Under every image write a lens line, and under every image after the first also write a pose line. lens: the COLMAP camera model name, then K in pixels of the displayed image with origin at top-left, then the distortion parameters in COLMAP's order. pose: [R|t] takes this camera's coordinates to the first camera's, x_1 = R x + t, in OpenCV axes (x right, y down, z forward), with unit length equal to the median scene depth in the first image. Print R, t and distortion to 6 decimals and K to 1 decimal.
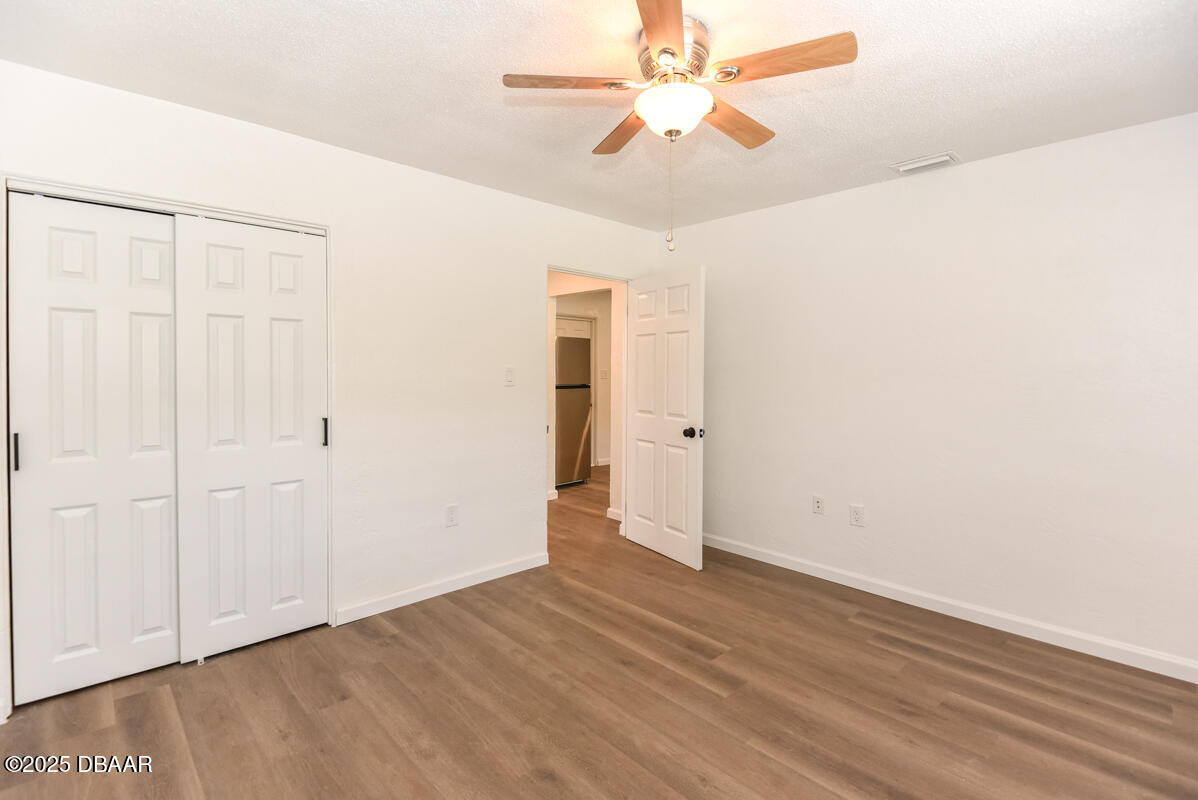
lens RADIAL K [[554.7, 0, 600.1], [0, 554.7, 386.5], [0, 0, 1]] dist [0.000825, -0.005324]
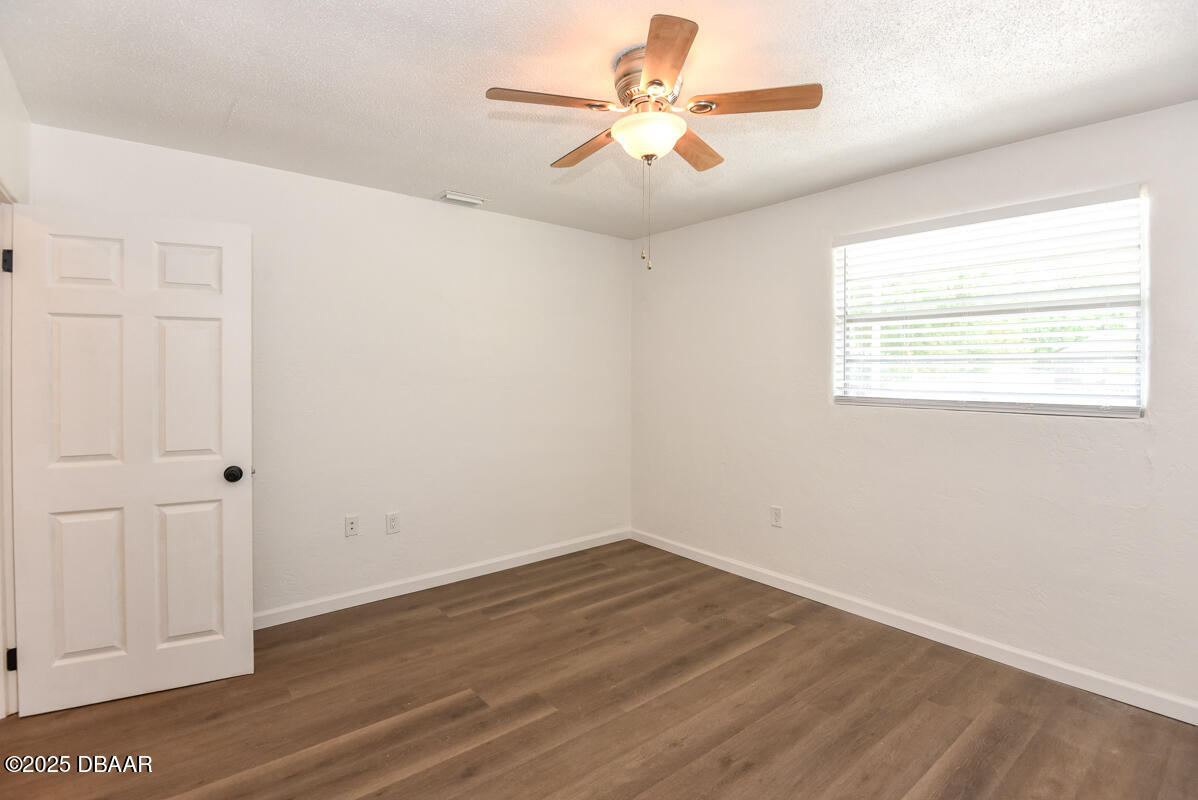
lens RADIAL K [[562.9, 0, 596.0], [0, 562.9, 387.0], [0, 0, 1]] dist [-0.000879, -0.014785]
pose [[0.077455, -0.036553, 0.996326, -0.621331], [0.025173, 0.999081, 0.034697, -0.044552], [-0.996678, 0.022393, 0.078304, 0.691130]]
